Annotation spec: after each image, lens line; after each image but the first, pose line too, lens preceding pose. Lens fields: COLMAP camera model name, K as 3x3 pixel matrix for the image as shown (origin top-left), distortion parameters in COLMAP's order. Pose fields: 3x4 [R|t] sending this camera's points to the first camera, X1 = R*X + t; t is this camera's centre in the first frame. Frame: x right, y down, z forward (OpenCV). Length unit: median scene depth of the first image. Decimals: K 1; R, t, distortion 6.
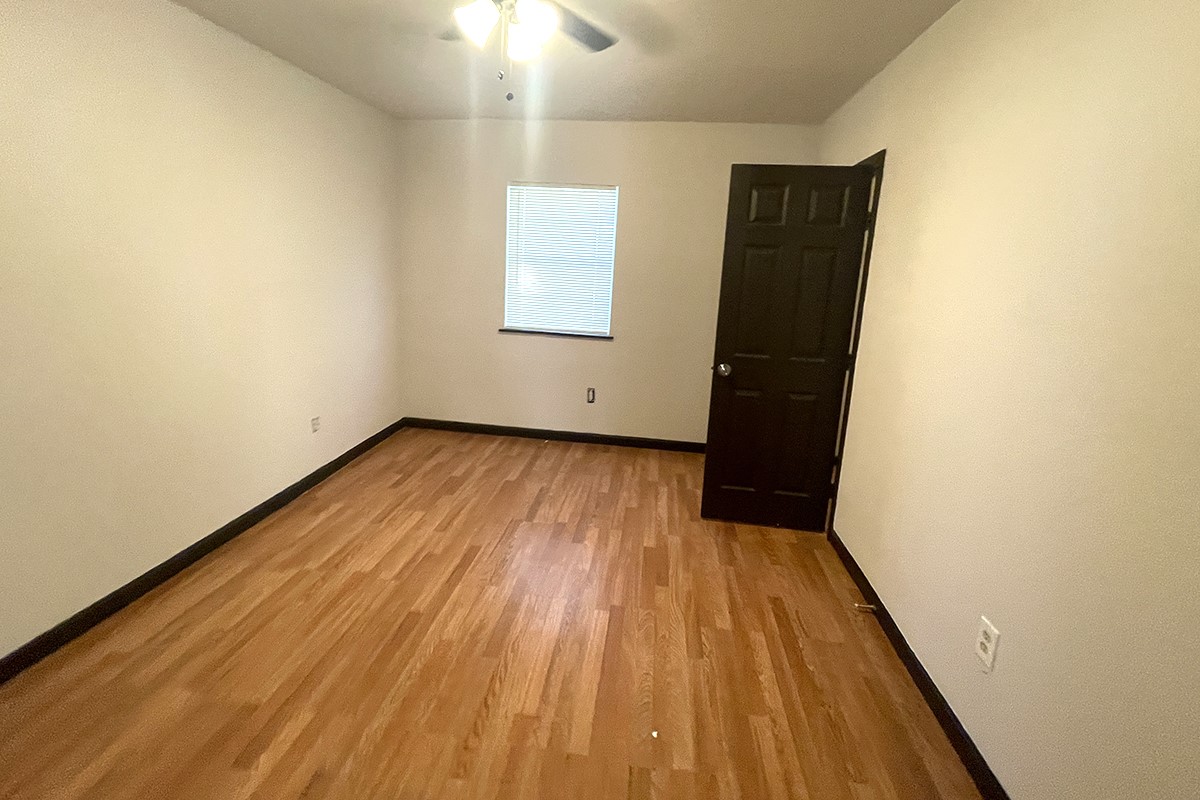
lens RADIAL K [[484.1, 0, 599.7], [0, 484.1, 345.5], [0, 0, 1]] dist [-0.001397, 0.000012]
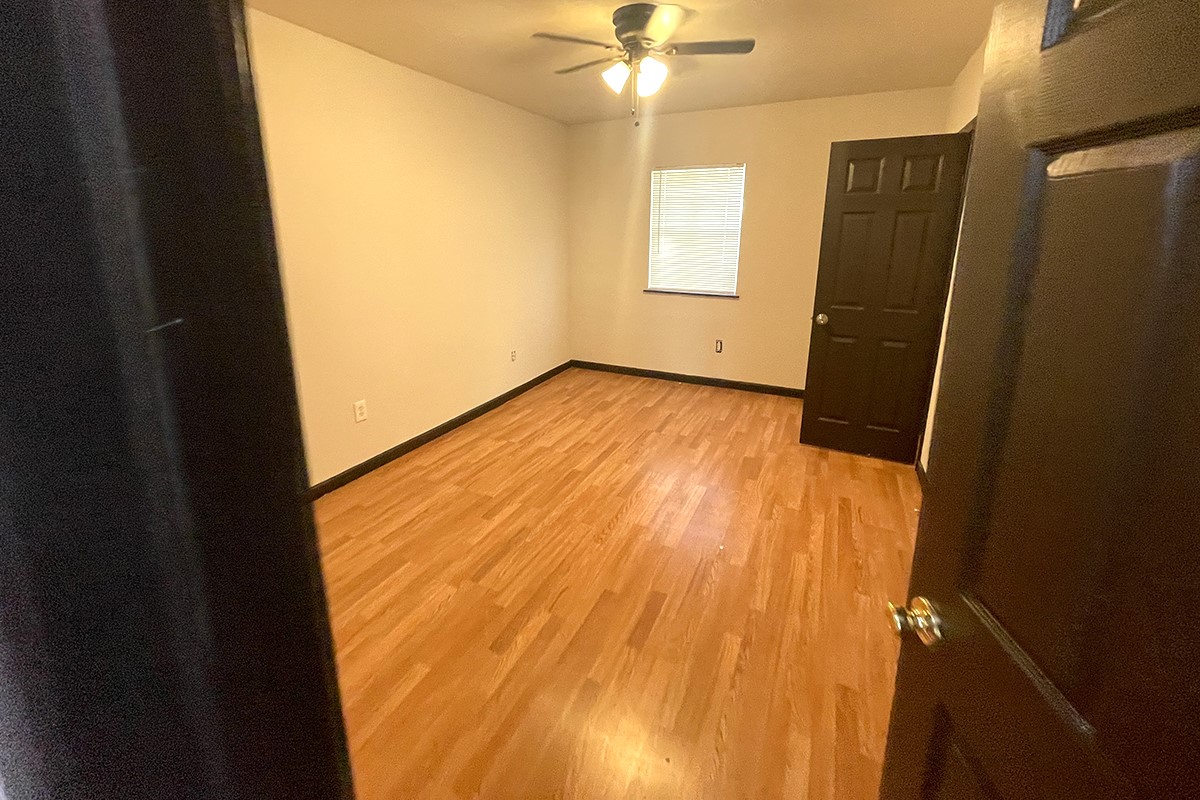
lens RADIAL K [[484.1, 0, 599.7], [0, 484.1, 345.5], [0, 0, 1]] dist [-0.001397, 0.000012]
pose [[0.946255, 0.032816, -0.321751, 0.131655], [-0.014413, 0.998129, 0.059412, 0.053728], [0.323099, -0.051581, 0.944958, -0.315620]]
